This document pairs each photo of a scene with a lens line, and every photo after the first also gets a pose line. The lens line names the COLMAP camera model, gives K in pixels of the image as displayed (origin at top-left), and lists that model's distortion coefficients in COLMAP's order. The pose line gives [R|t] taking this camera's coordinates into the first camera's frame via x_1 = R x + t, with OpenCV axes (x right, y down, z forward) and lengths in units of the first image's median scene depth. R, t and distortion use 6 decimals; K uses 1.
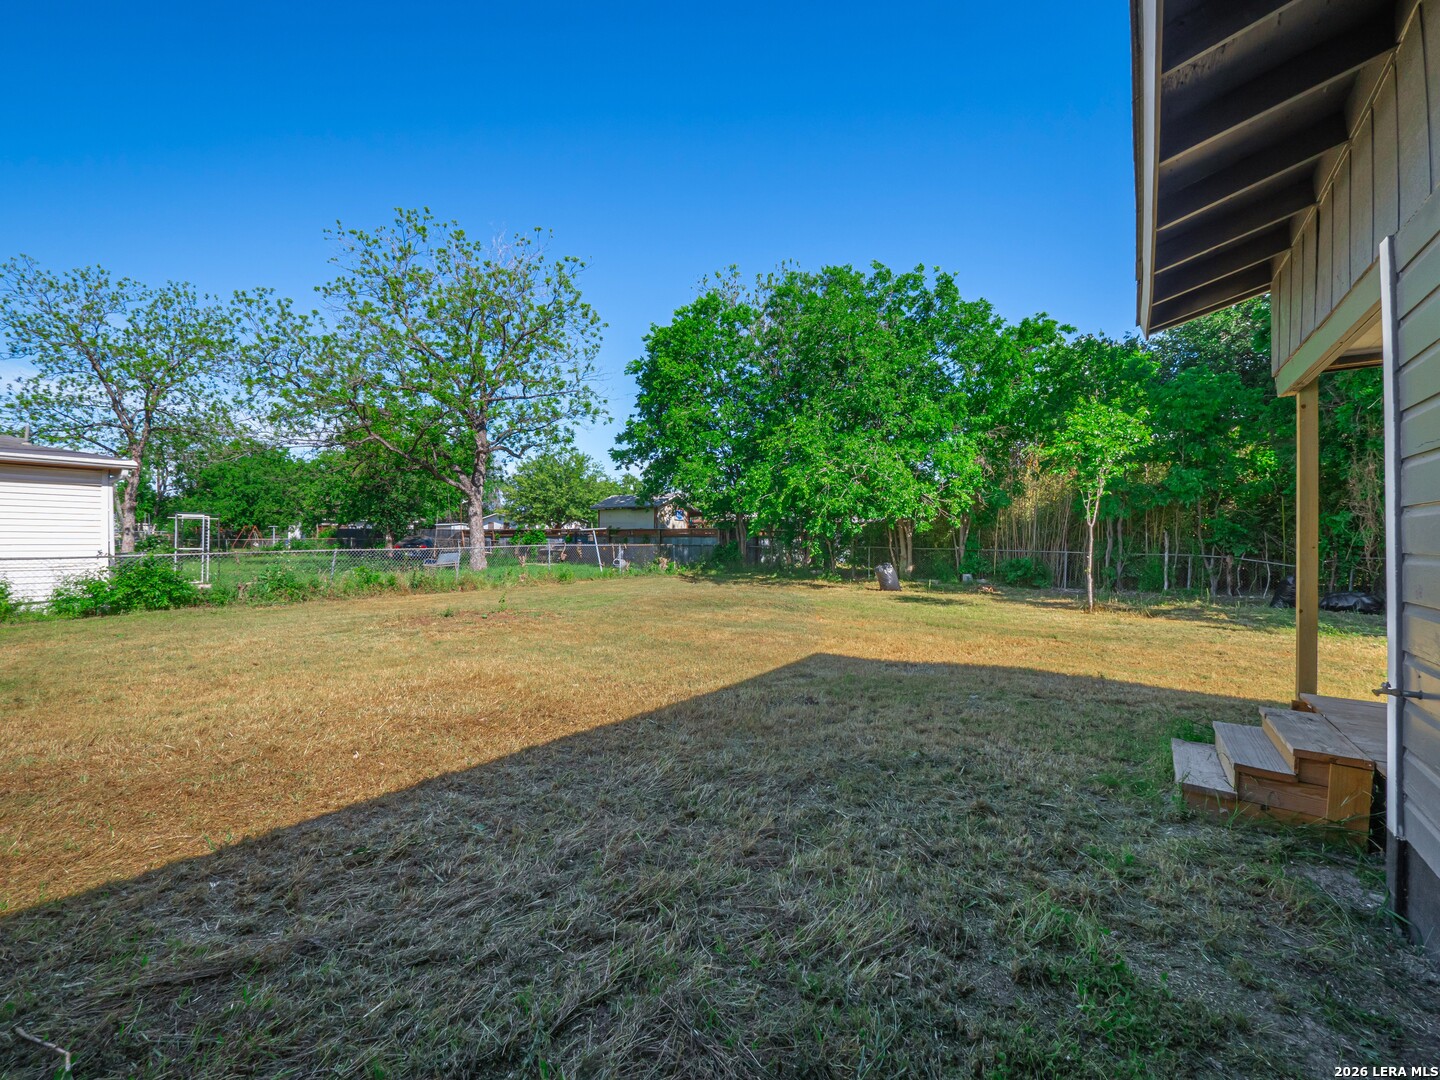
lens RADIAL K [[606.9, 0, 712.1], [0, 606.9, 542.3], [0, 0, 1]] dist [-0.000413, -0.000060]
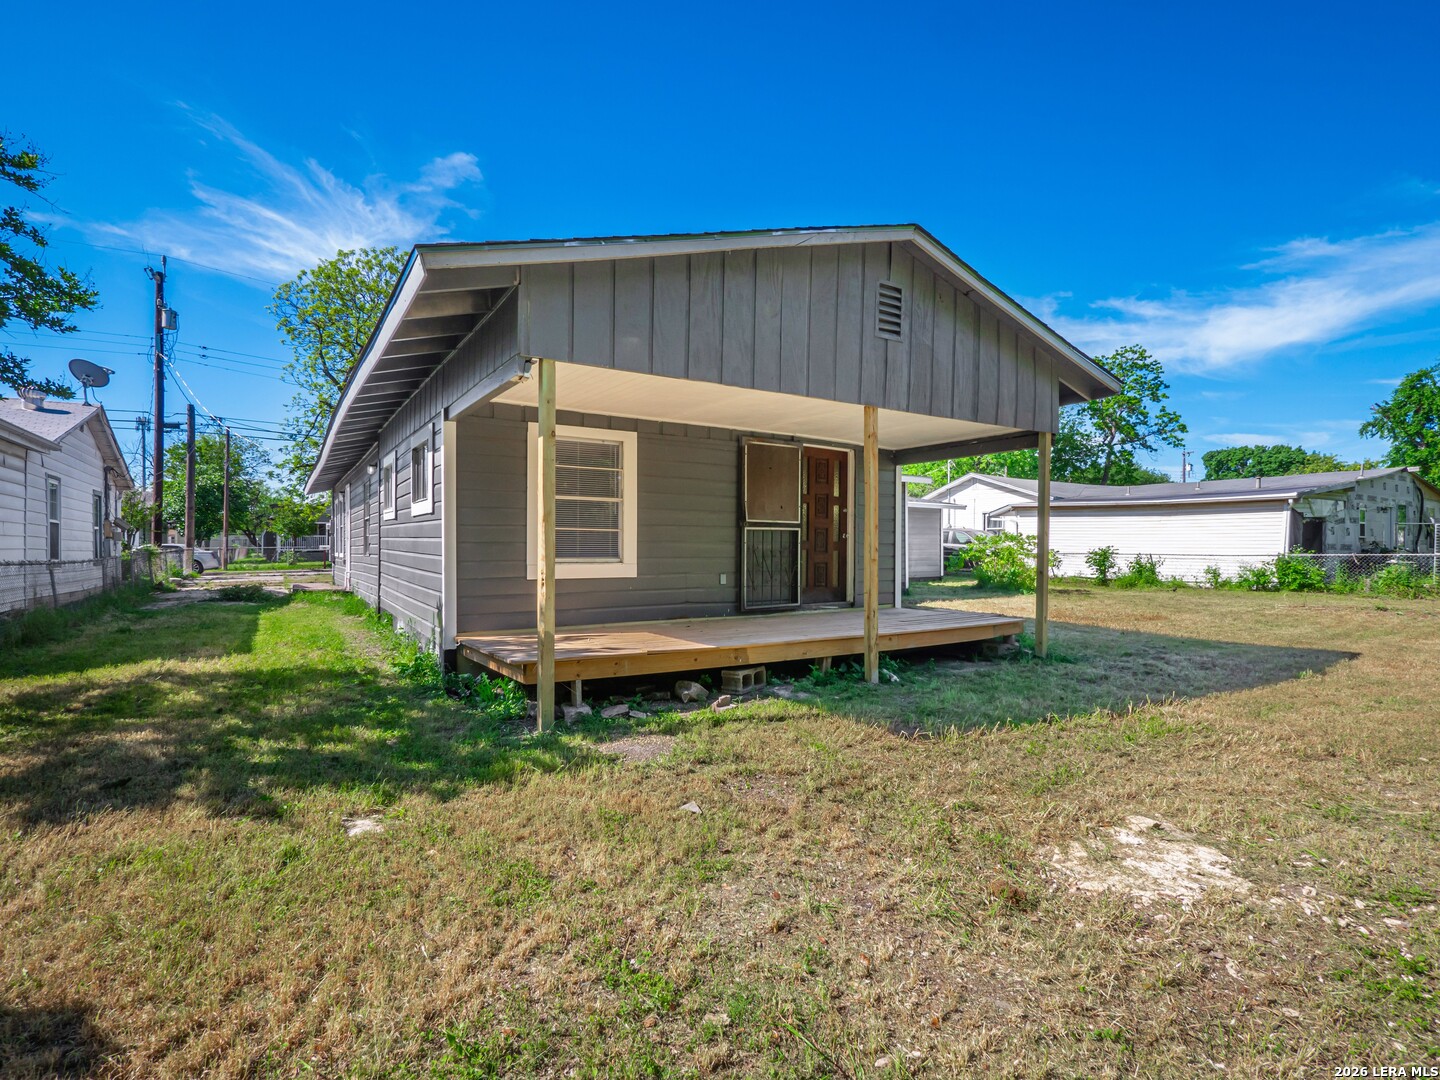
lens RADIAL K [[691.5, 0, 714.6], [0, 691.5, 544.9], [0, 0, 1]] dist [0.009453, -0.001773]
pose [[-0.383990, -0.007941, -0.923303, 1.177908], [-0.008929, 0.999948, -0.004886, 0.016650], [0.923294, 0.006368, -0.384041, 0.333364]]
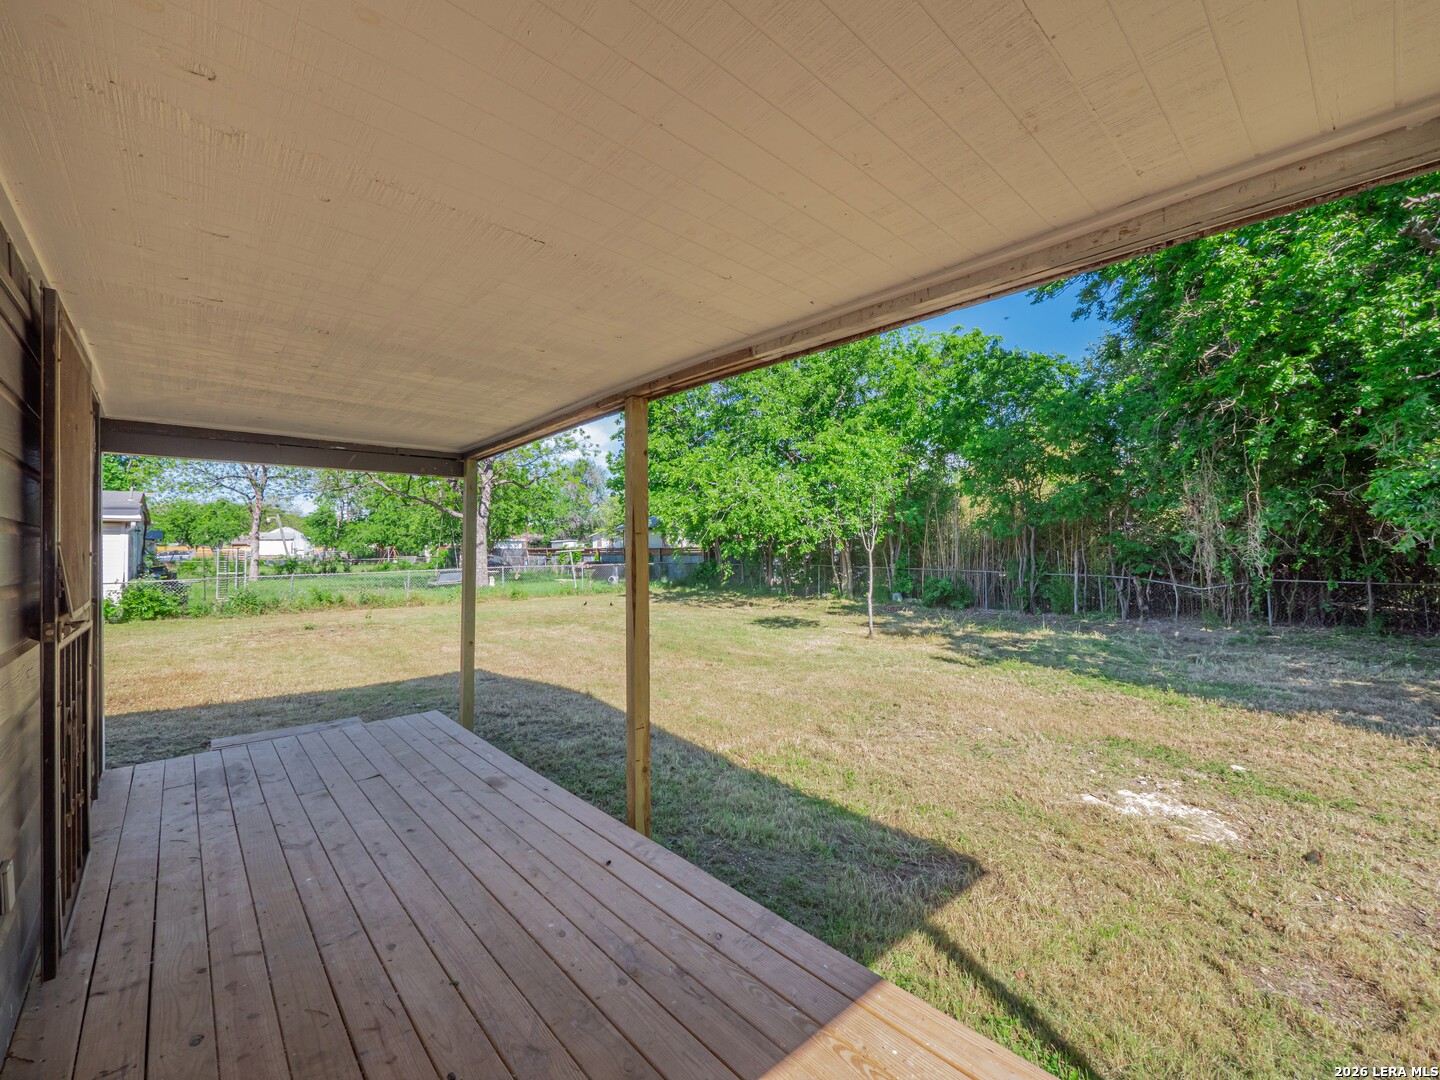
lens RADIAL K [[600.5, 0, 711.0], [0, 600.5, 541.1], [0, 0, 1]] dist [-0.002086, -0.000077]
pose [[0.973236, -0.014598, -0.229346, 0.669759], [0.010539, 0.999766, -0.018911, -0.032678], [0.229568, 0.015988, 0.973161, -0.059167]]
